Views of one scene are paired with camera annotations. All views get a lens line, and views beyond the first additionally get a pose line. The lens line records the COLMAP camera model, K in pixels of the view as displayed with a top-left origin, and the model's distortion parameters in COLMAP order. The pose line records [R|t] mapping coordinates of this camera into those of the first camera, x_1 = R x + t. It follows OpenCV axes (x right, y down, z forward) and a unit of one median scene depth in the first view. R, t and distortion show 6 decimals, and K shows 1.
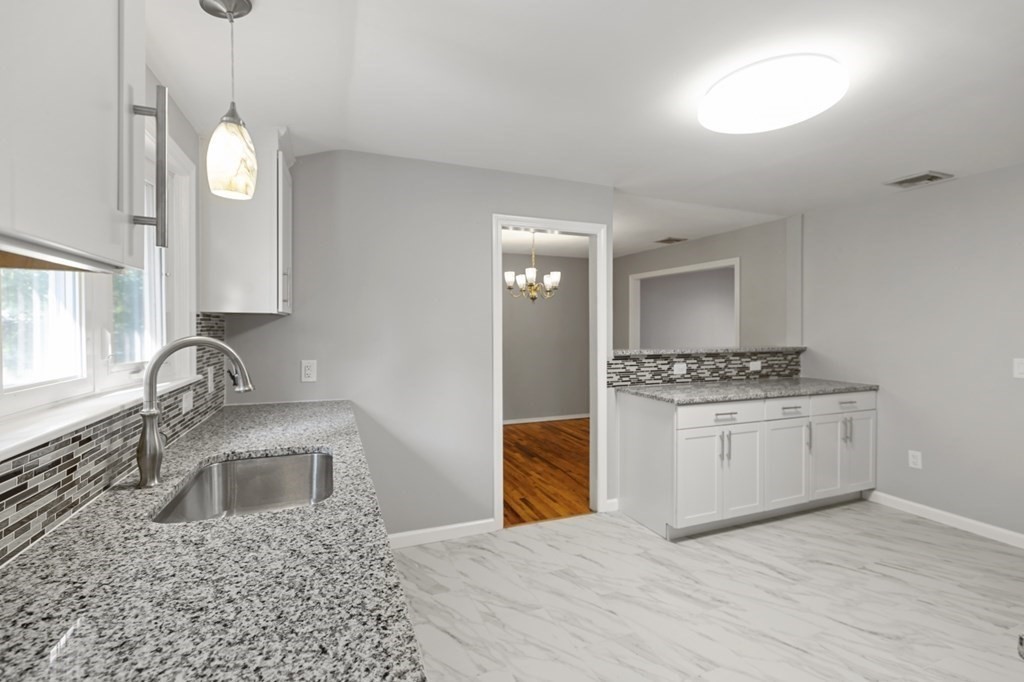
lens RADIAL K [[458.7, 0, 512.4], [0, 458.7, 329.1], [0, 0, 1]] dist [0.012235, 0.000078]
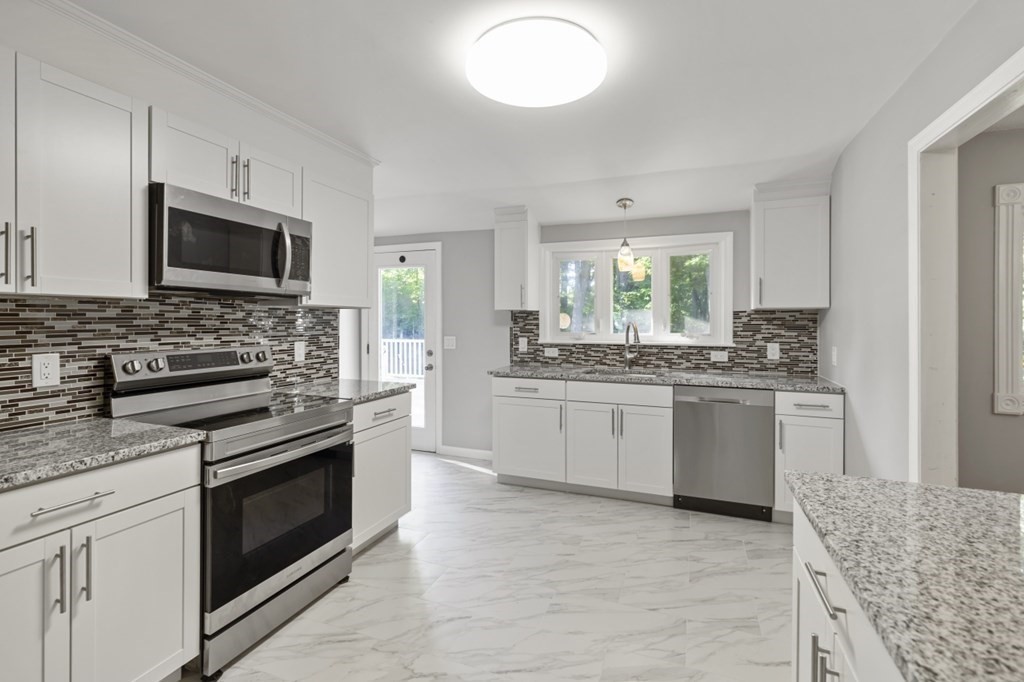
lens RADIAL K [[469.5, 0, 511.1], [0, 469.5, 321.7], [0, 0, 1]] dist [0.001013, 0.000049]
pose [[-0.678789, 0.001063, -0.734332, 1.029324], [-0.000253, 0.999999, 0.001681, 0.011045], [0.734333, 0.001326, -0.678788, 1.310051]]
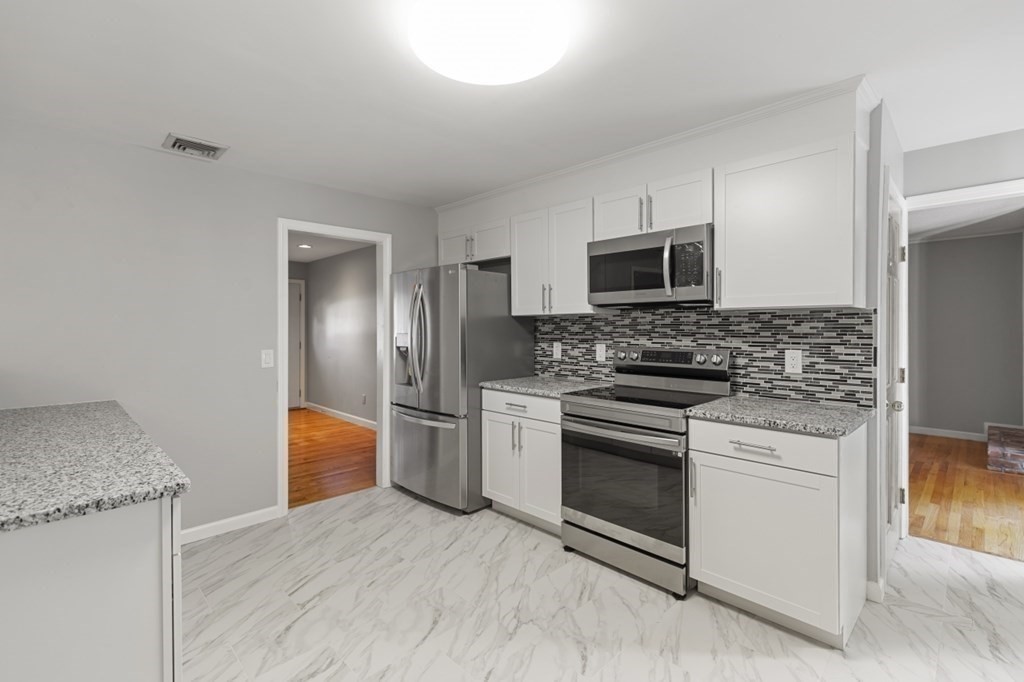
lens RADIAL K [[458.7, 0, 512.4], [0, 458.7, 329.1], [0, 0, 1]] dist [0.012235, 0.000078]
pose [[-0.390703, -0.001155, 0.920516, -0.176739], [0.002443, 0.999994, 0.002291, 0.014352], [-0.920514, 0.003144, -0.390698, 1.051004]]
